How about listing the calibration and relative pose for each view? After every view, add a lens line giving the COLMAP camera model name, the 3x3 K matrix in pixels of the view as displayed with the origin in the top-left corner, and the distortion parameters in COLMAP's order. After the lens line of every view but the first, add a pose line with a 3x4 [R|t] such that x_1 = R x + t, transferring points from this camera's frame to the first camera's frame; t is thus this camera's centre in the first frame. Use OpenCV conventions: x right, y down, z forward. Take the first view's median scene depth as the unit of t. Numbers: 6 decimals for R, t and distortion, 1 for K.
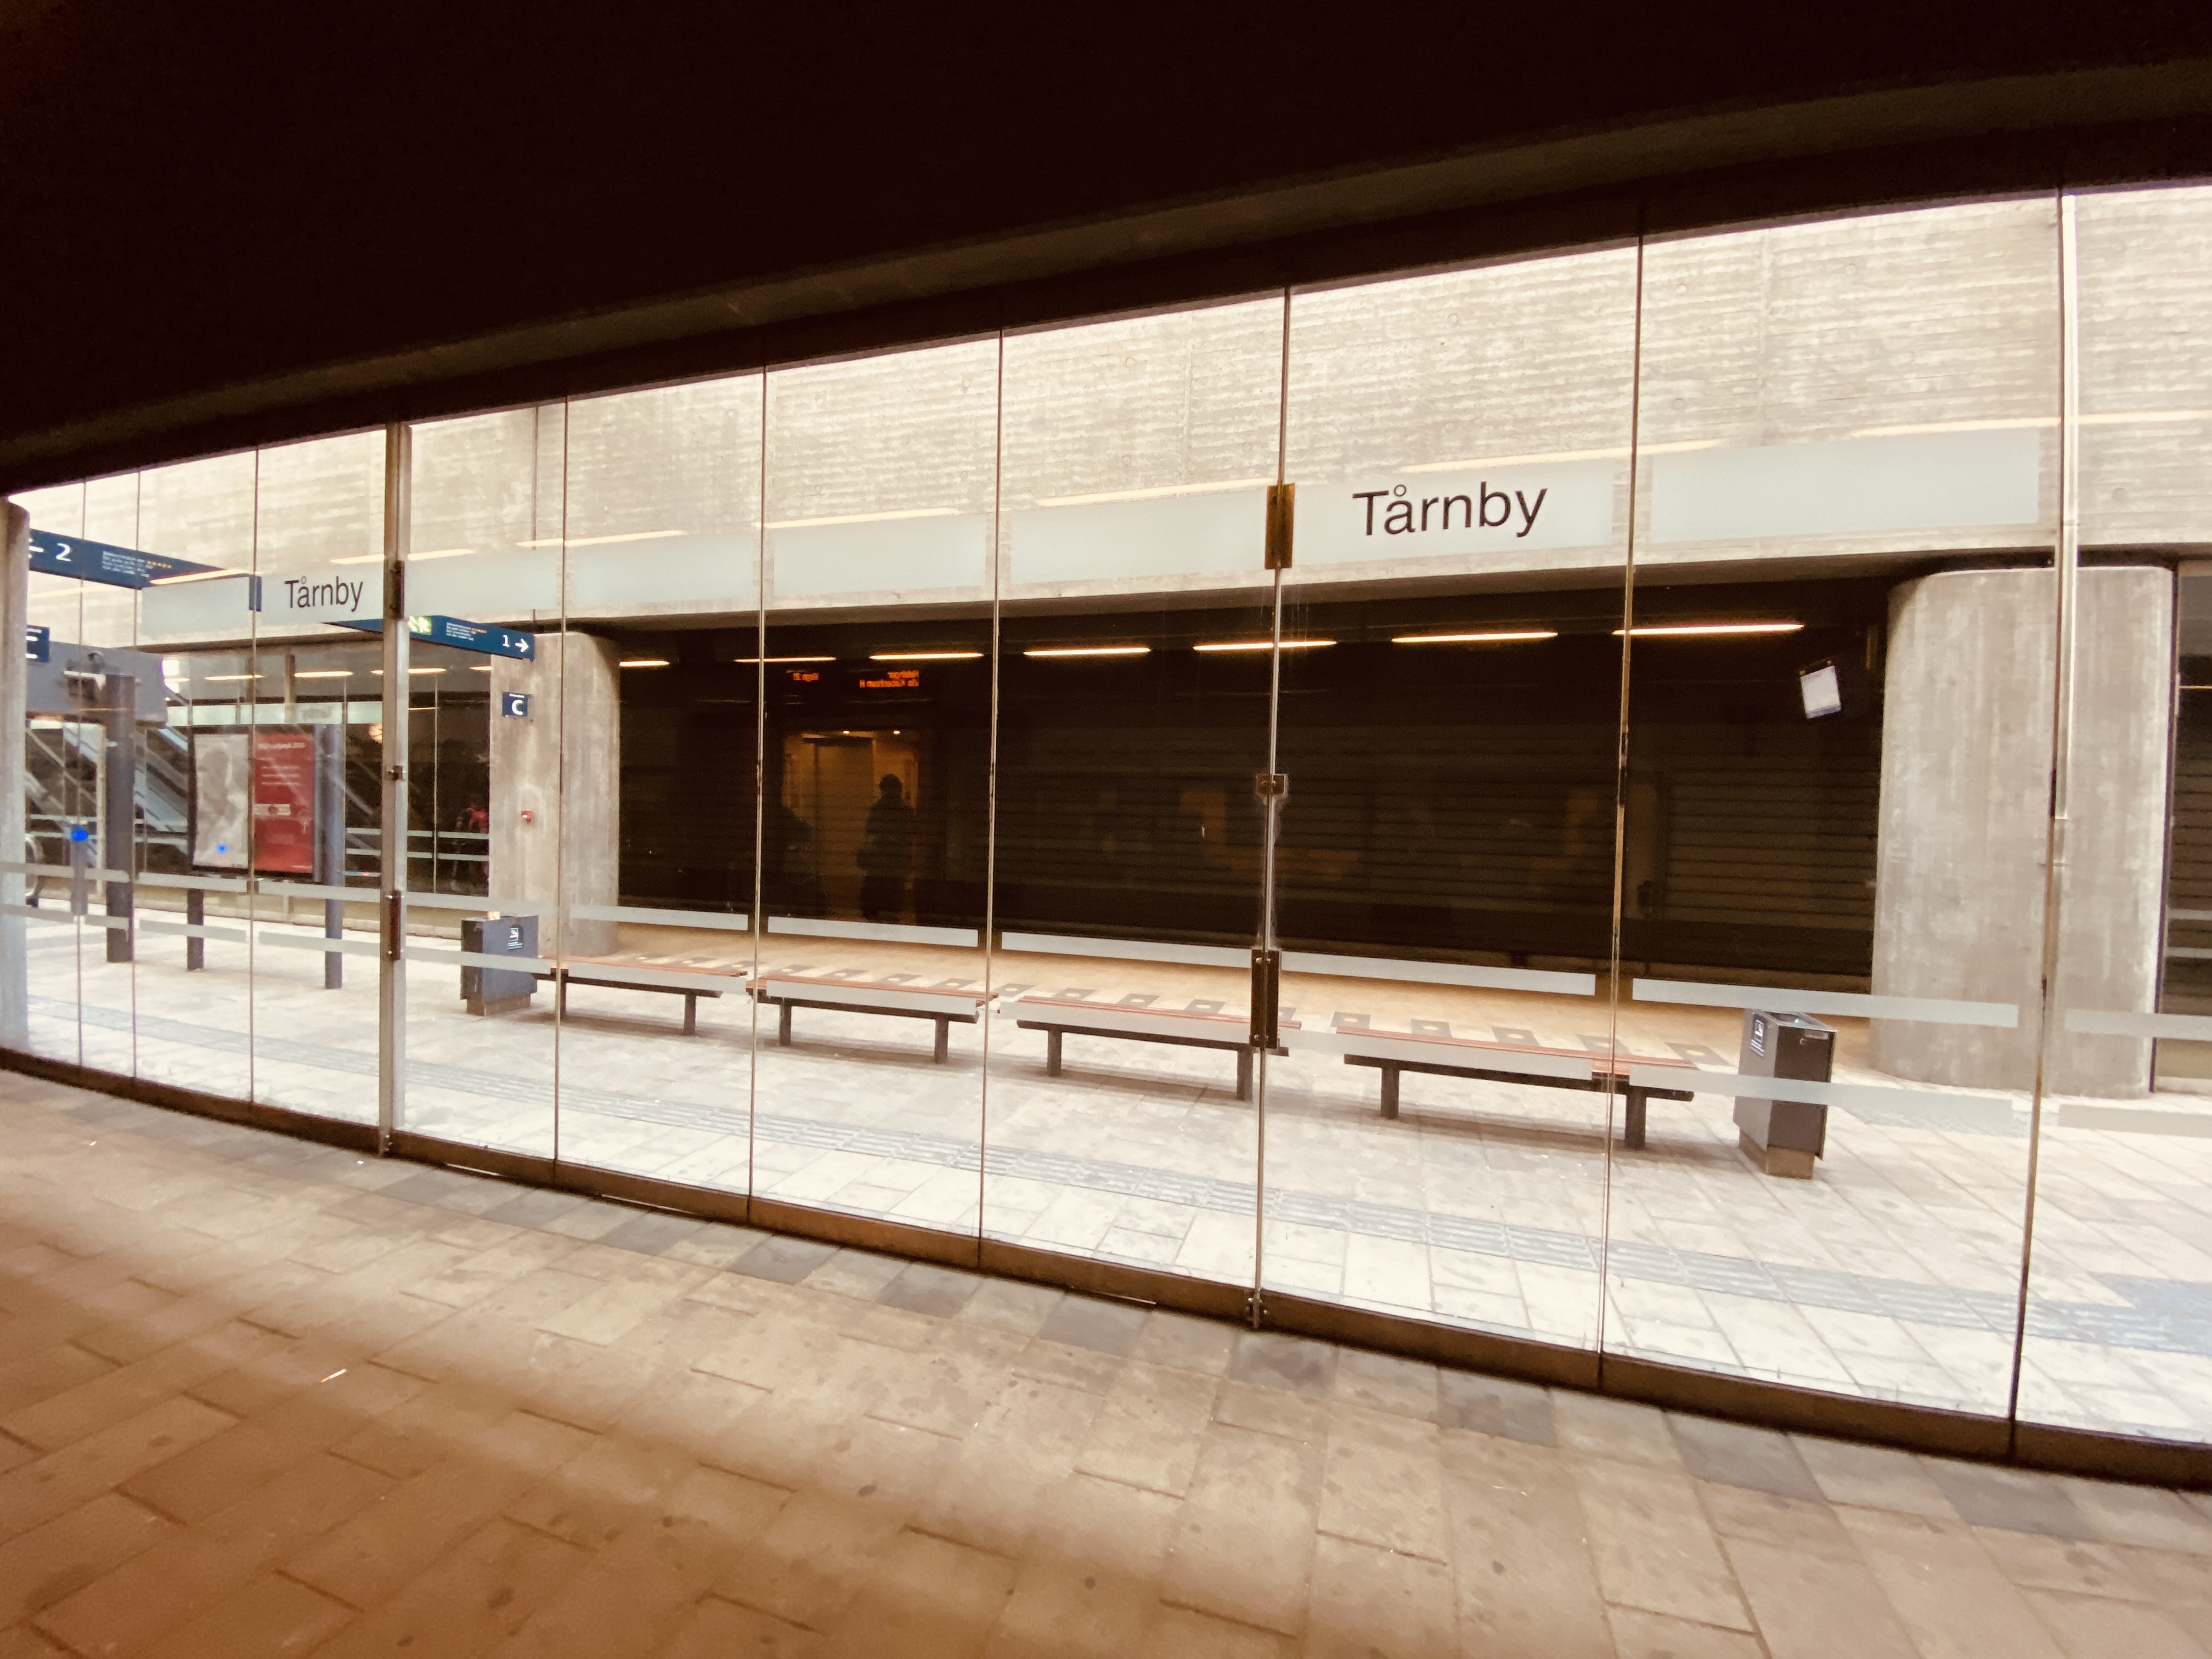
lens RADIAL K [[905.6, 0, 1106.0], [0, 905.6, 829.5], [0, 0, 1]] dist [0.012139, -0.015798]
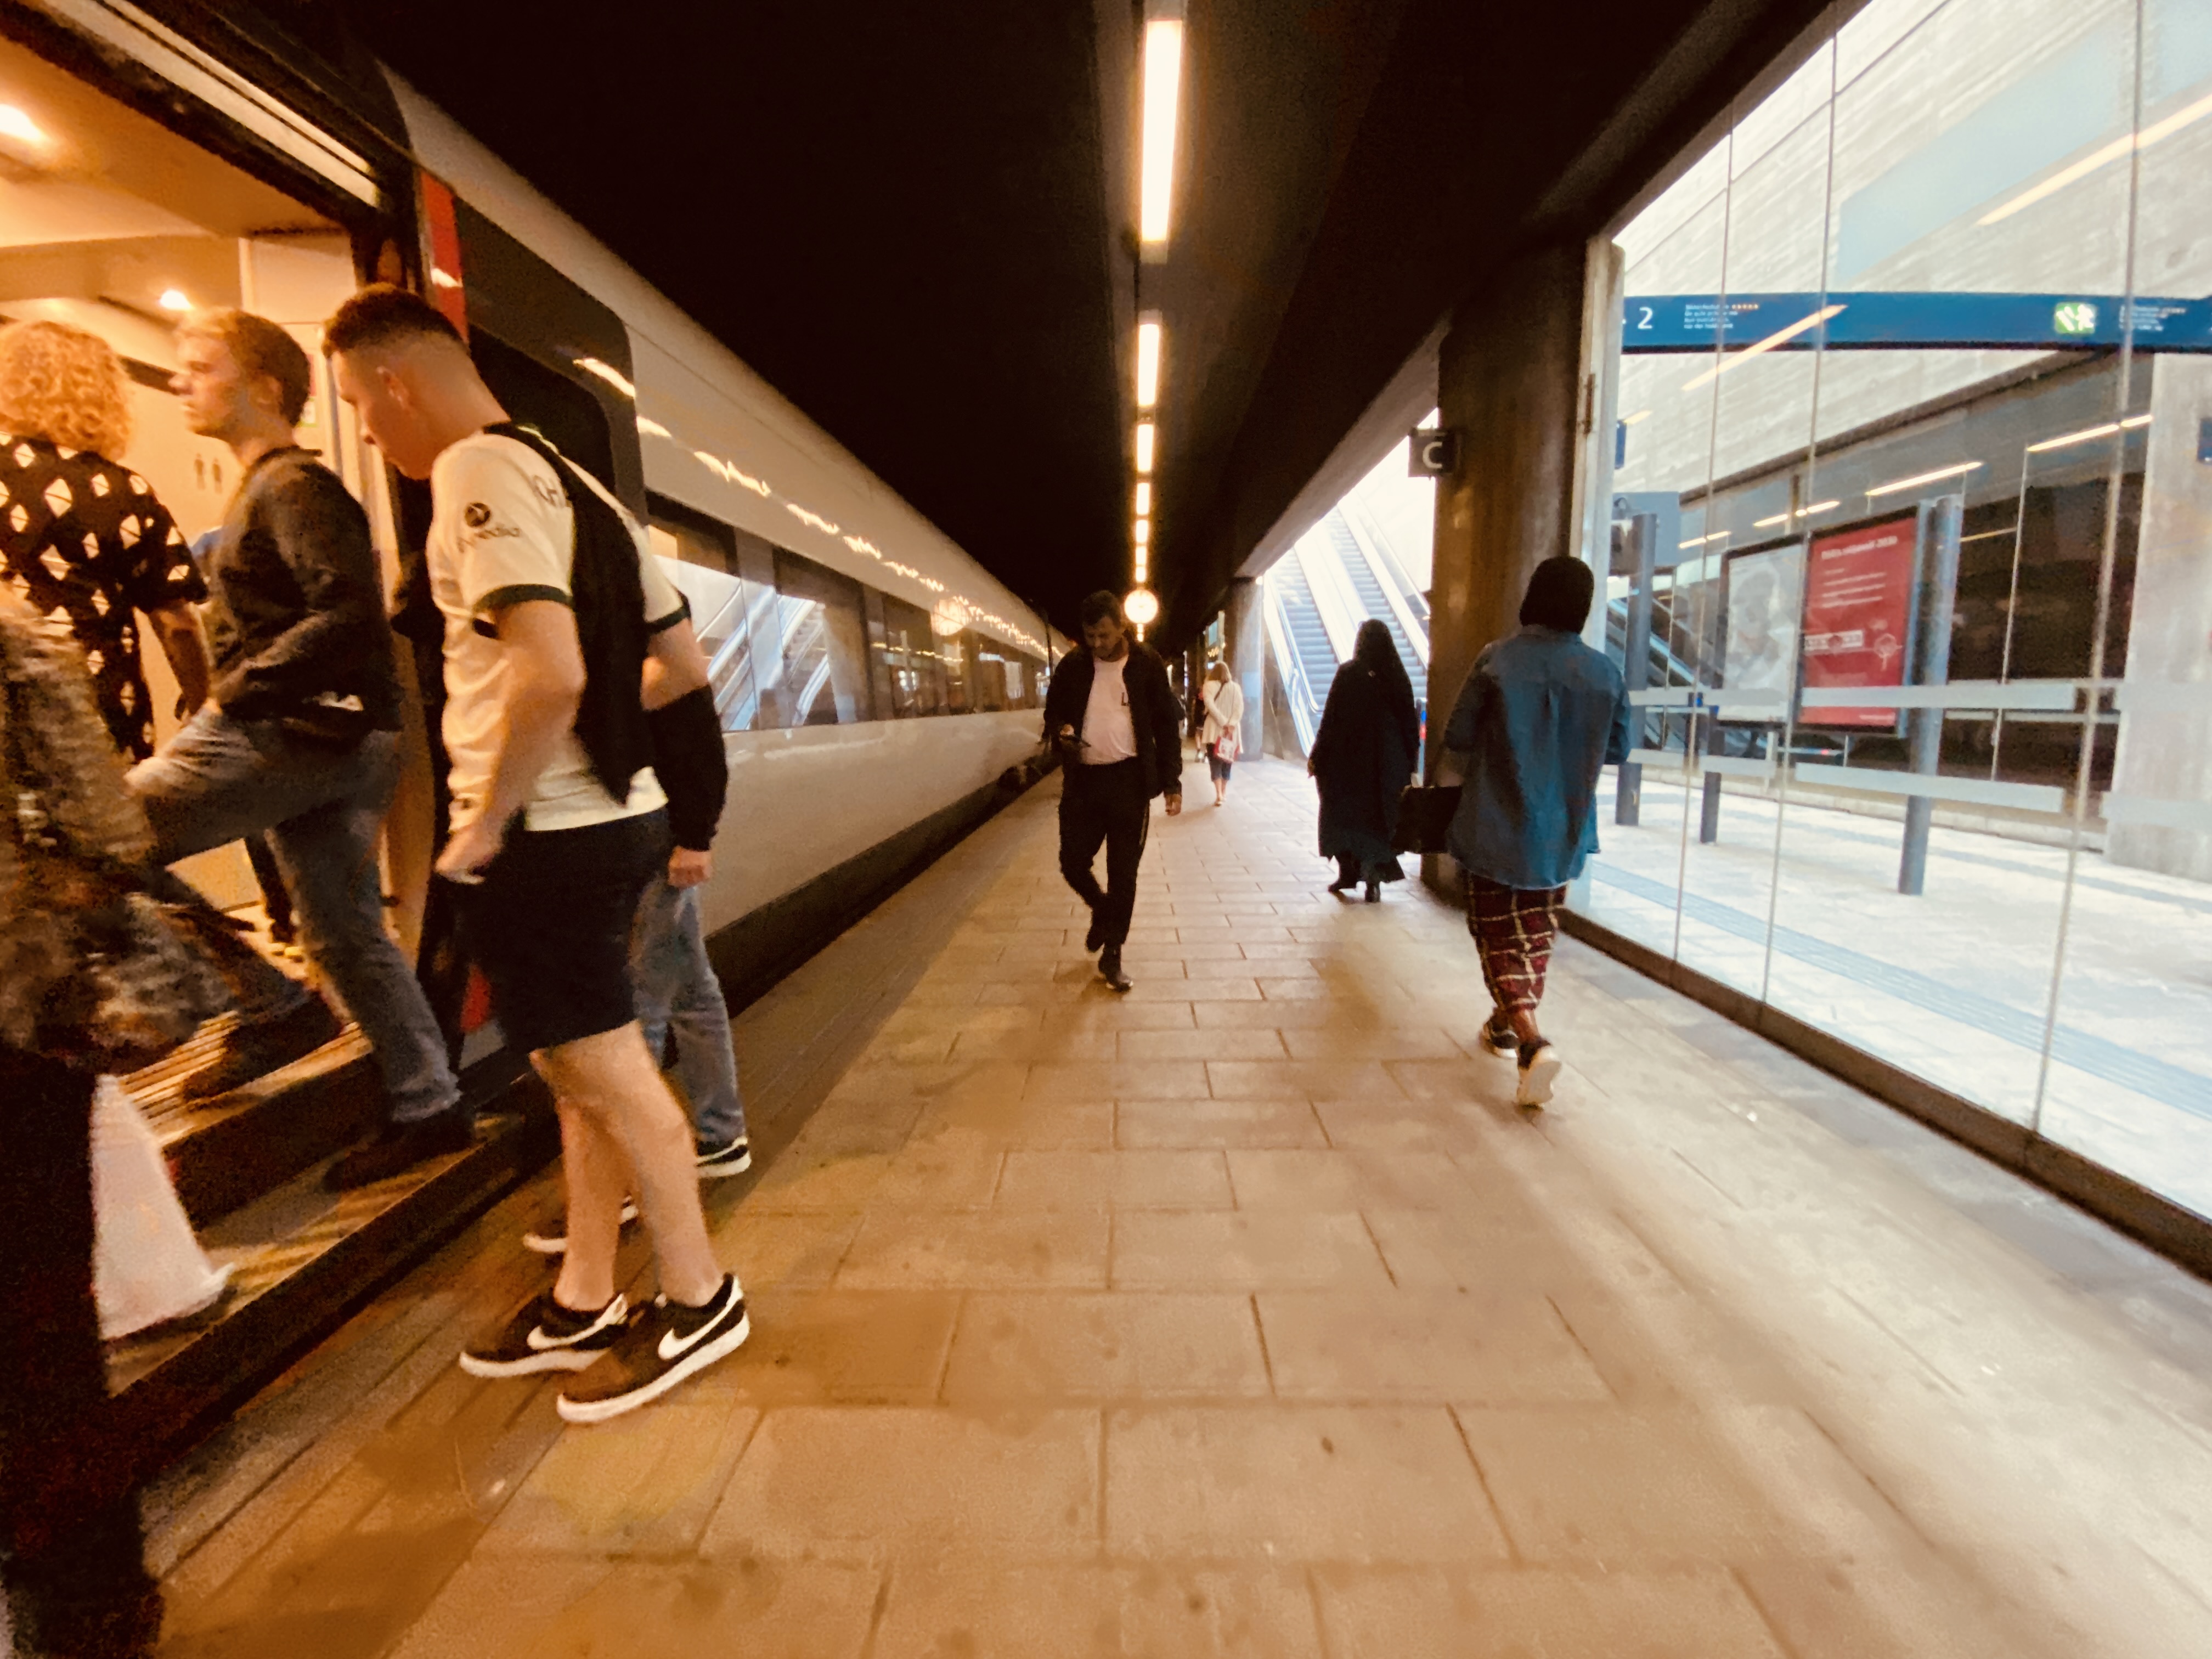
lens RADIAL K [[905.6, 0, 1106.0], [0, 905.6, 829.5], [0, 0, 1]] dist [0.012139, -0.015798]
pose [[0.280668, 0.102953, -0.954267, -0.358722], [0.013170, 0.993724, 0.111084, 0.040735], [0.959715, -0.043745, 0.277551, 0.211832]]
